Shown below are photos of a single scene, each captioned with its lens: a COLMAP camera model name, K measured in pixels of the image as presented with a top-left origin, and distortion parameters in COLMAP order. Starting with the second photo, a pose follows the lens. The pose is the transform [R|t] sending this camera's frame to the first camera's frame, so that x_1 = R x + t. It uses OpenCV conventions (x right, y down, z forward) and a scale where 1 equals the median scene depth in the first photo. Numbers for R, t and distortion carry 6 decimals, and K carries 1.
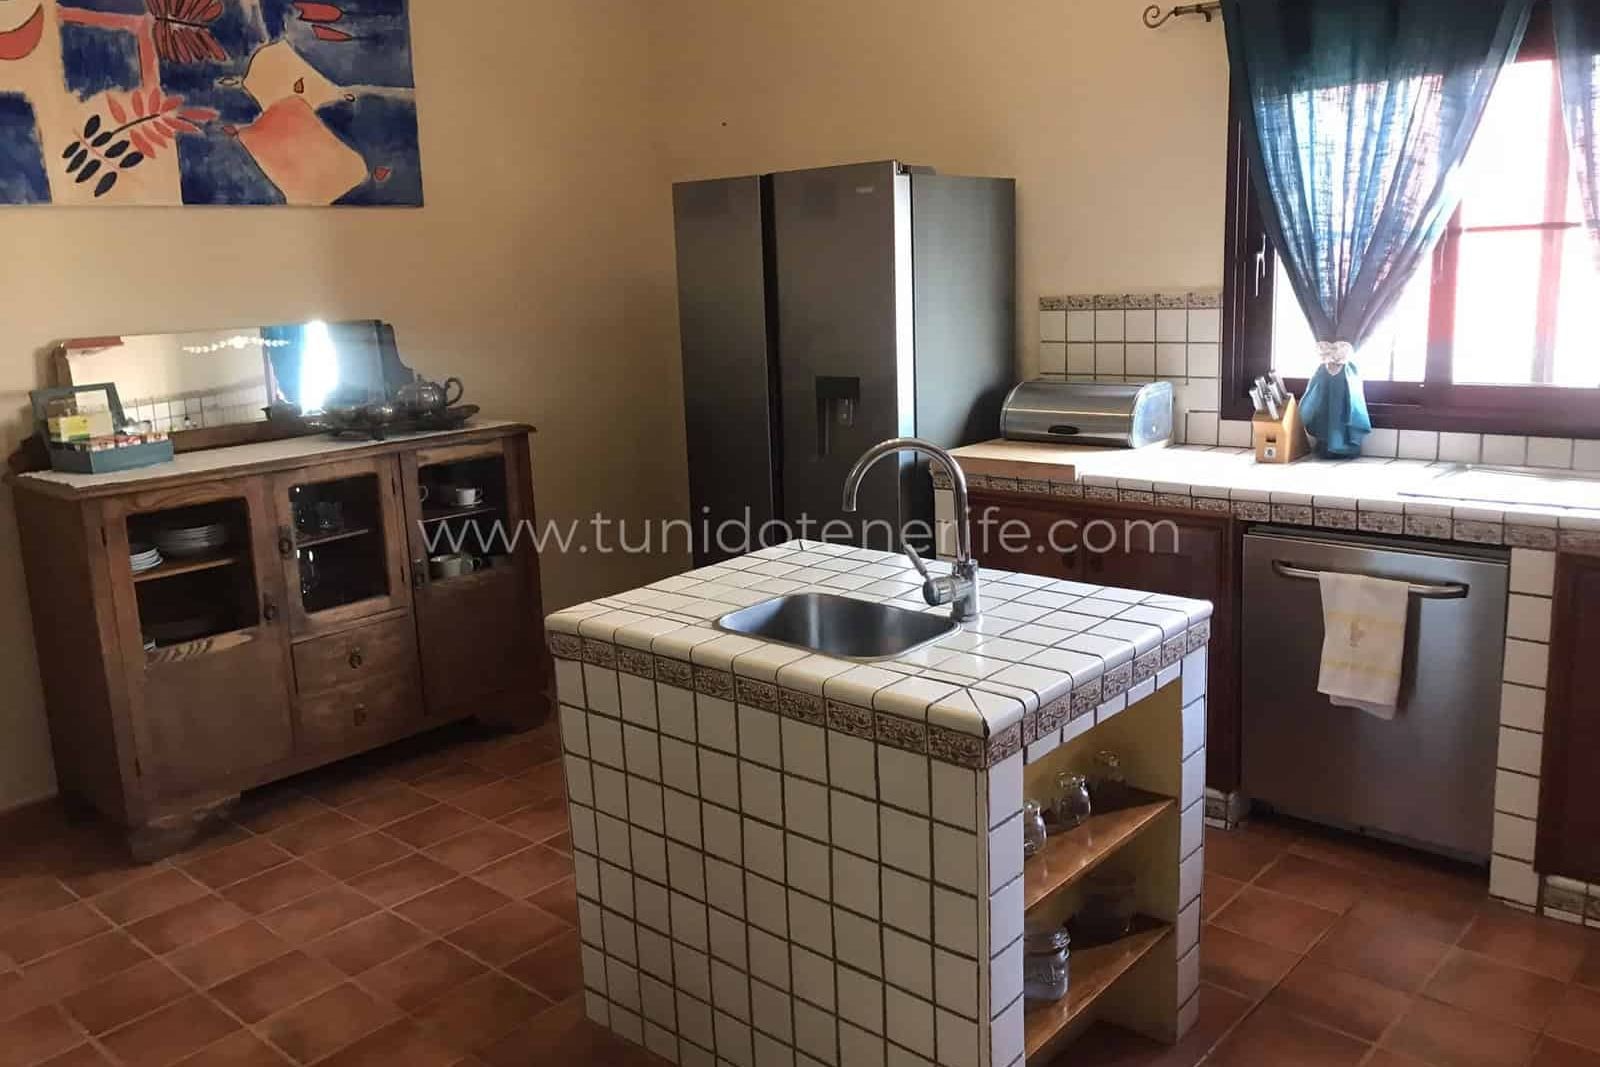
lens RADIAL K [[1304.5, 0, 800.0], [0, 1304.5, 533.5], [0, 0, 1]] dist [-0.004258, -0.004973]
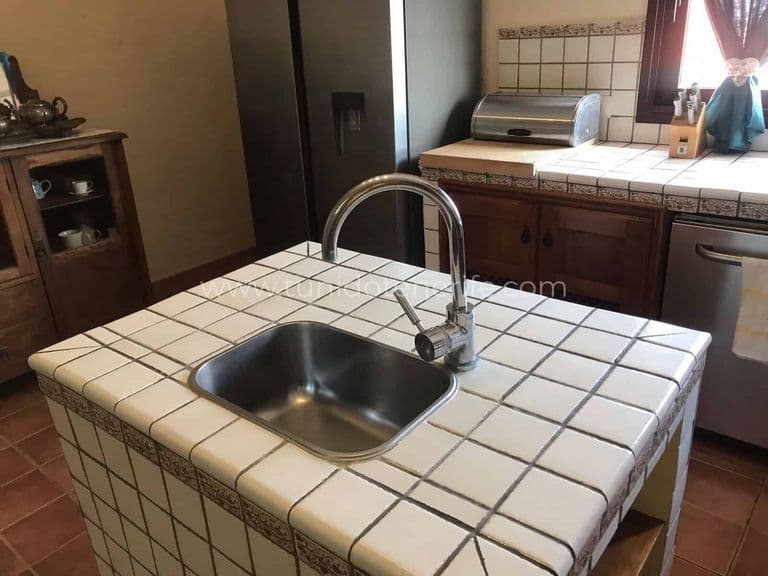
lens RADIAL K [[623.2, 0, 384.0], [0, 623.2, 288.0], [0, 0, 1]] dist [-0.002121, 0.017777]
pose [[0.998742, -0.026128, 0.042792, 0.034506], [0.017655, 0.982088, 0.187593, -0.046736], [-0.046926, -0.186601, 0.981314, 0.365571]]
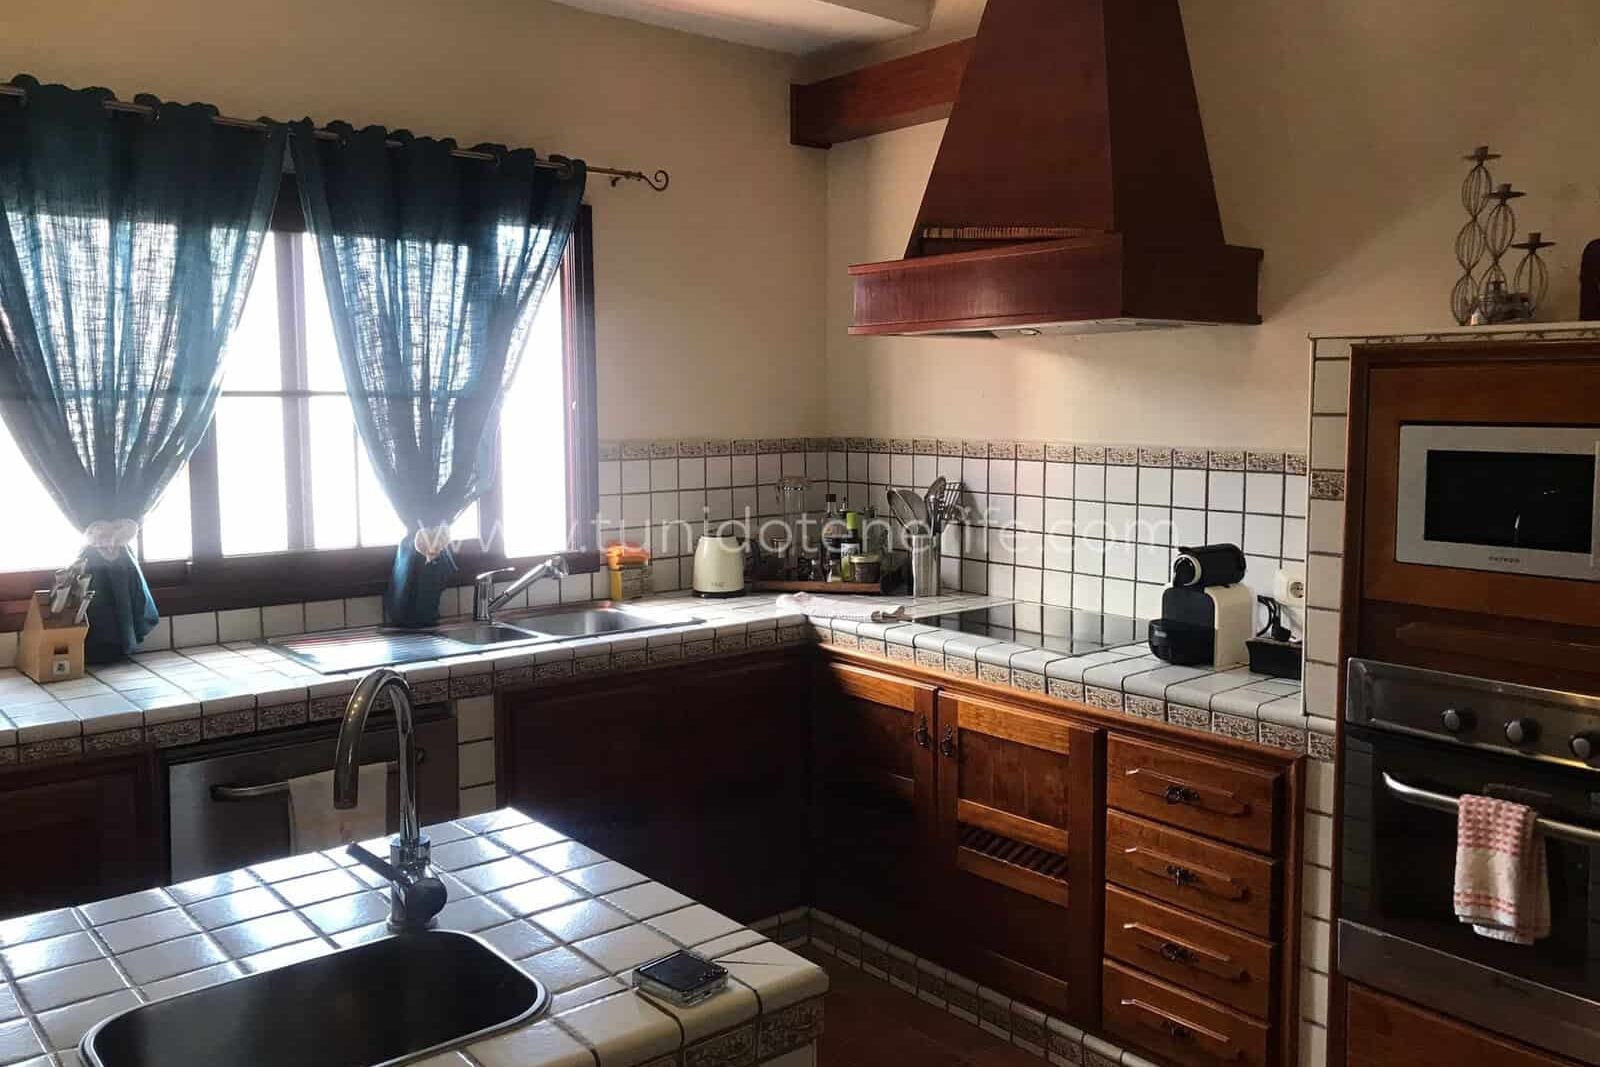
lens RADIAL K [[1279.1, 0, 795.0], [0, 1279.1, 513.4], [0, 0, 1]] dist [0.135133, -0.173634]
pose [[0.144478, -0.043403, 0.988556, -0.319191], [0.198377, 0.980025, 0.014035, -0.072583], [-0.969419, 0.194079, 0.150202, 0.430162]]
